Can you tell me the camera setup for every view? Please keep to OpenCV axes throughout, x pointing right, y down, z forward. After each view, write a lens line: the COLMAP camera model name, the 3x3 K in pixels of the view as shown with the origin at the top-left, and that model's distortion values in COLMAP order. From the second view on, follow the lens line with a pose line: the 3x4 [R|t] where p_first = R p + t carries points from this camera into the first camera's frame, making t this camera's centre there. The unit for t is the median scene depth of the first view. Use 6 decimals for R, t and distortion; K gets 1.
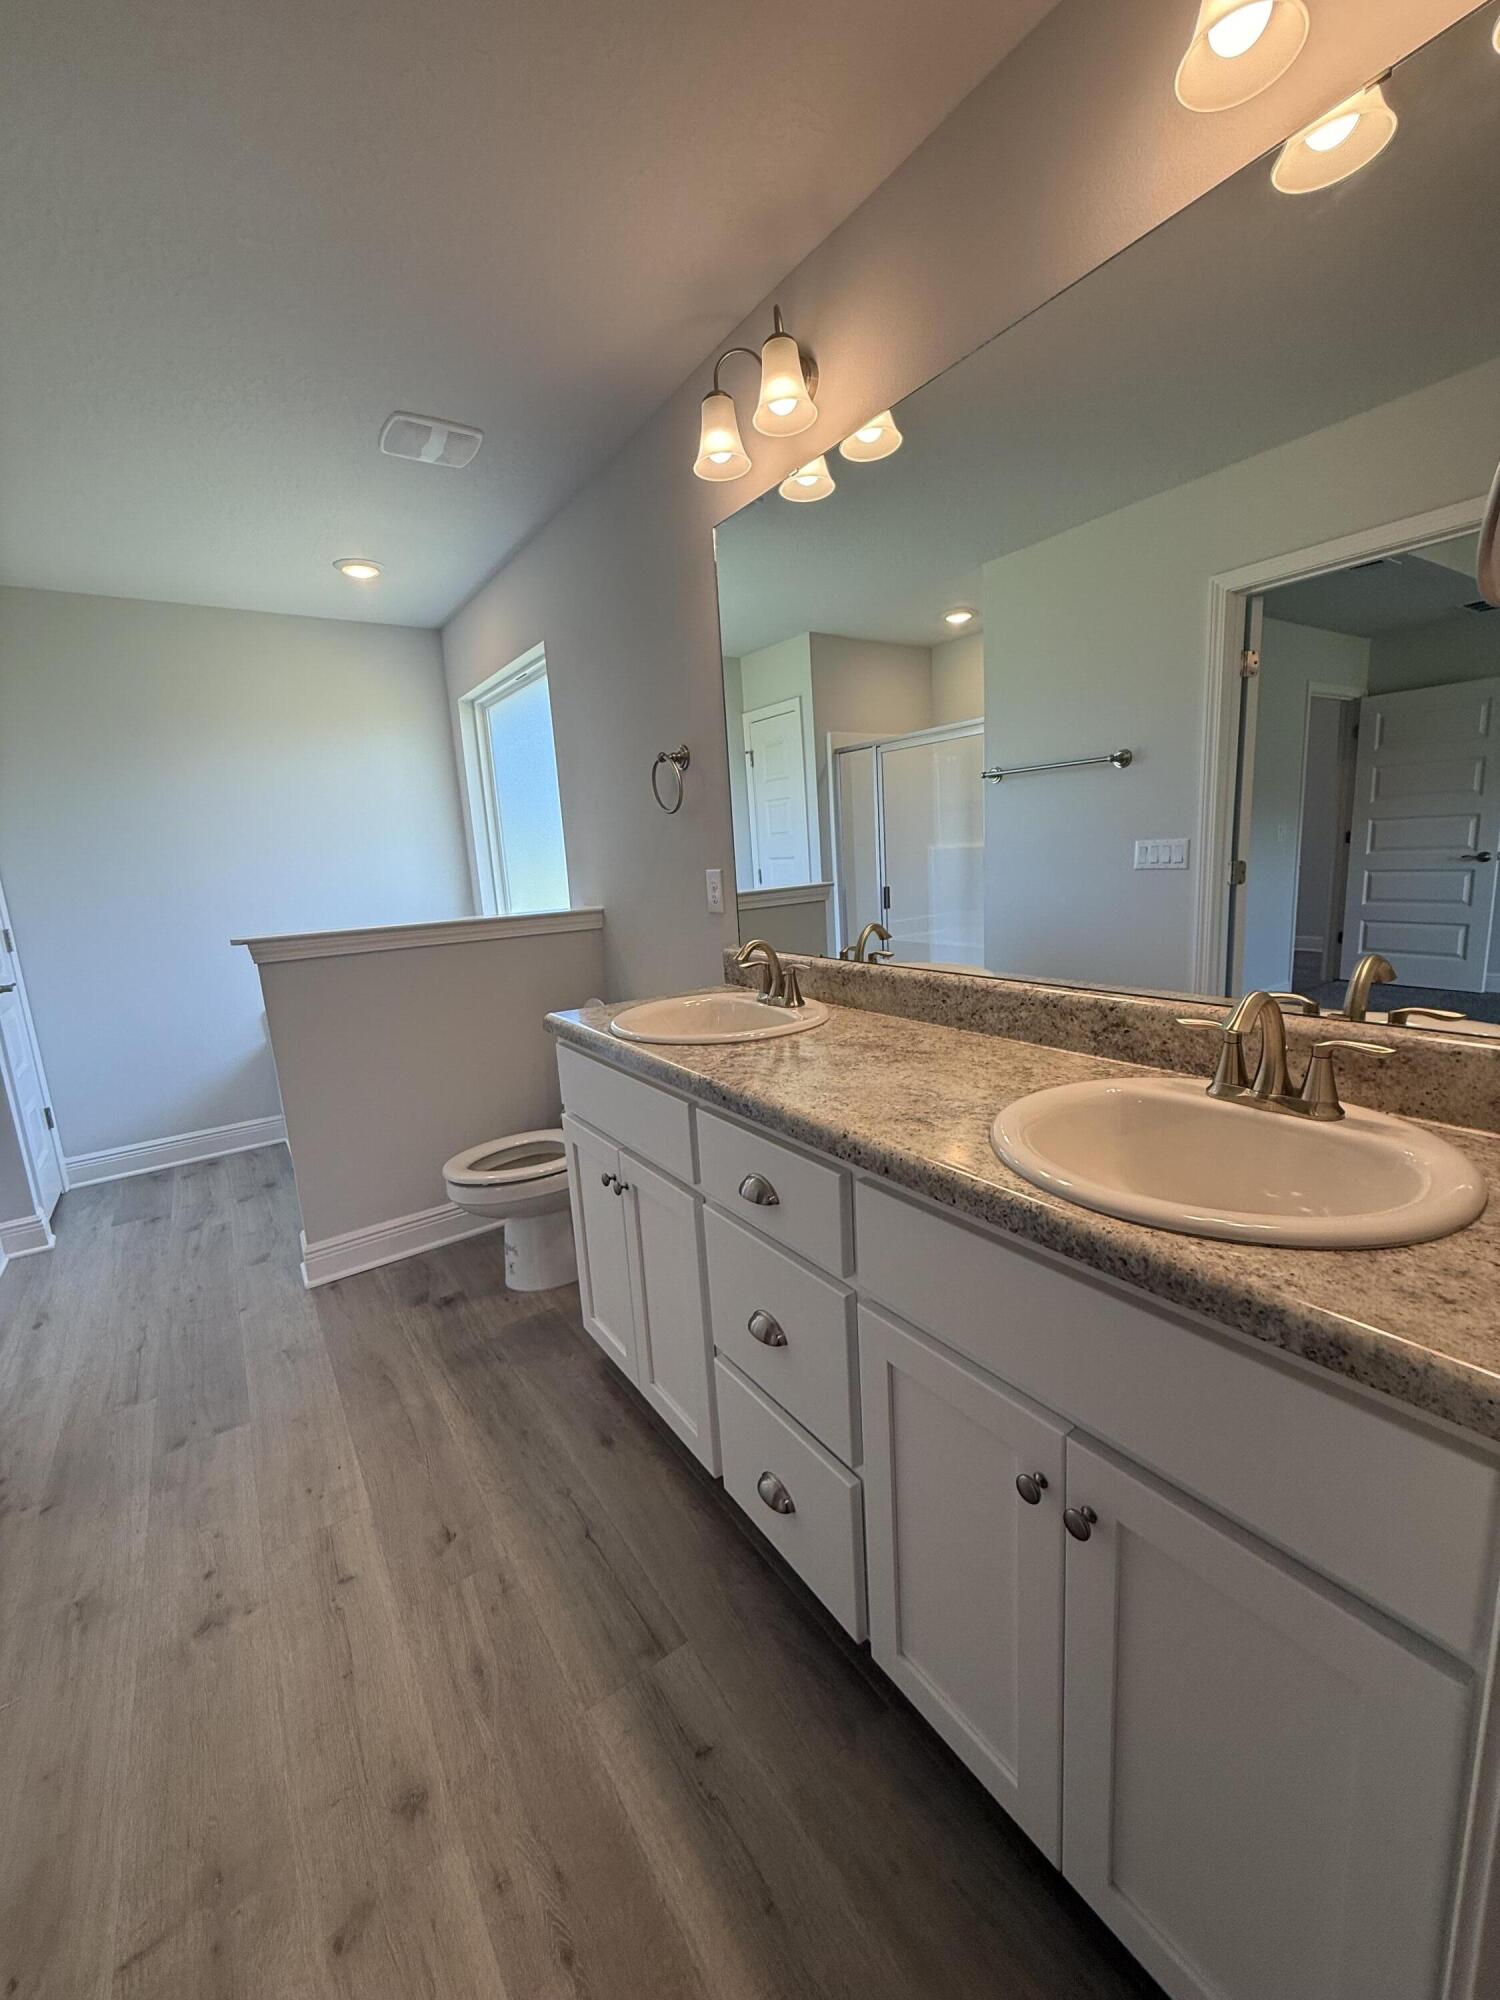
lens RADIAL K [[795.8, 0, 753.0], [0, 795.8, 995.9], [0, 0, 1]] dist [0.000148, 0.000172]
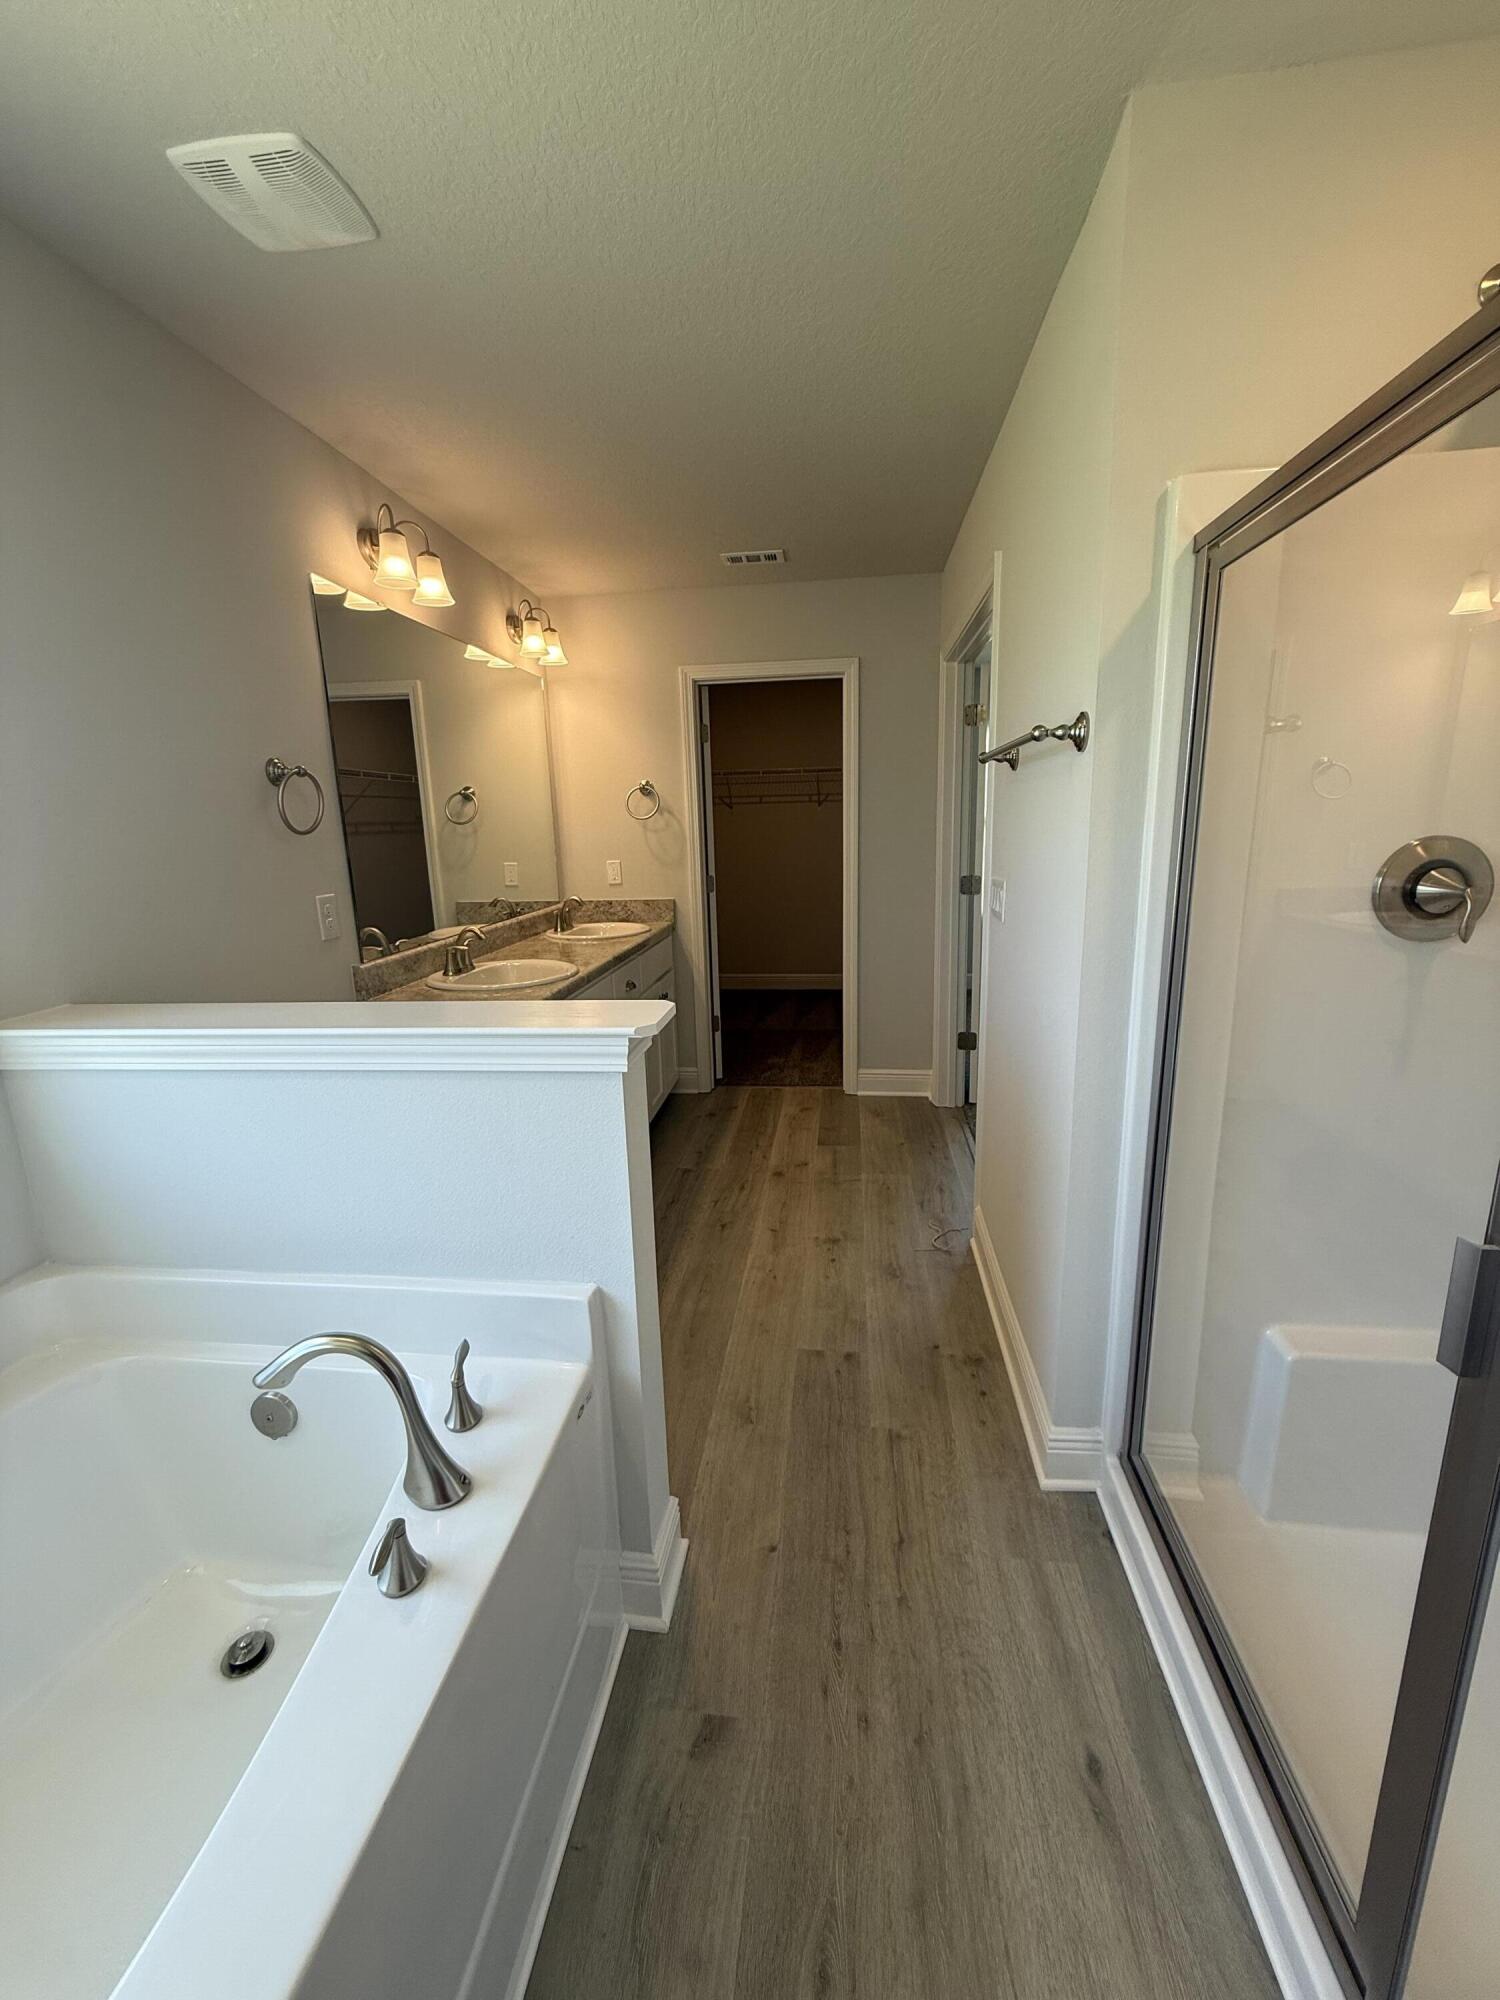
lens RADIAL K [[795.8, 0, 753.0], [0, 795.8, 995.9], [0, 0, 1]] dist [0.000148, 0.000172]
pose [[-0.746064, -0.064251, 0.662767, -1.592400], [0.196145, 0.929966, 0.310951, -0.354320], [-0.636330, 0.361988, -0.681211, 1.992554]]
